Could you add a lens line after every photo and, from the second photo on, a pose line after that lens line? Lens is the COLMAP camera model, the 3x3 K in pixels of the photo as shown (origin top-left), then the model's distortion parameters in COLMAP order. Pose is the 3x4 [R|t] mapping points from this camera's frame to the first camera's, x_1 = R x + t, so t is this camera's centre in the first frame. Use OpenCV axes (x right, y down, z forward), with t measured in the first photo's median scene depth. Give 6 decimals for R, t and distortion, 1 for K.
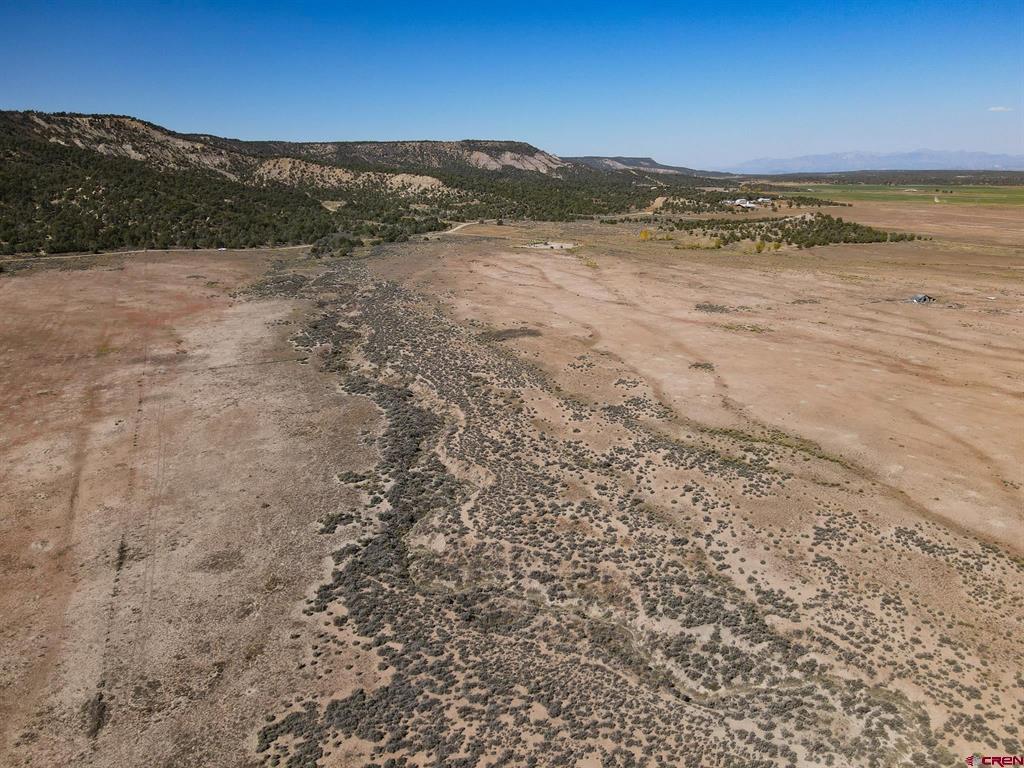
lens RADIAL K [[749.5, 0, 516.0], [0, 749.5, 378.2], [0, 0, 1]] dist [0.006280, 0.026680]
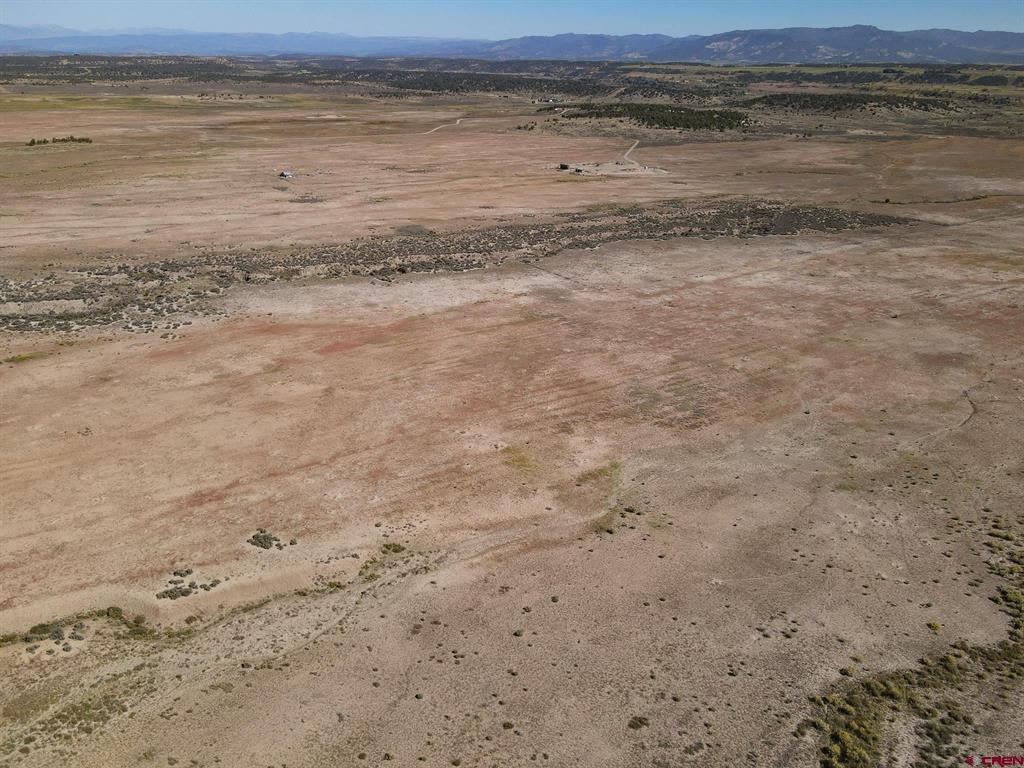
lens RADIAL K [[746.3, 0, 515.0], [0, 746.3, 383.4], [0, 0, 1]] dist [0.010428, 0.008798]
pose [[-0.206272, -0.383070, 0.900394, -1.466095], [0.247718, 0.869763, 0.426788, -0.379805], [-0.946619, 0.311078, -0.084515, 1.196168]]
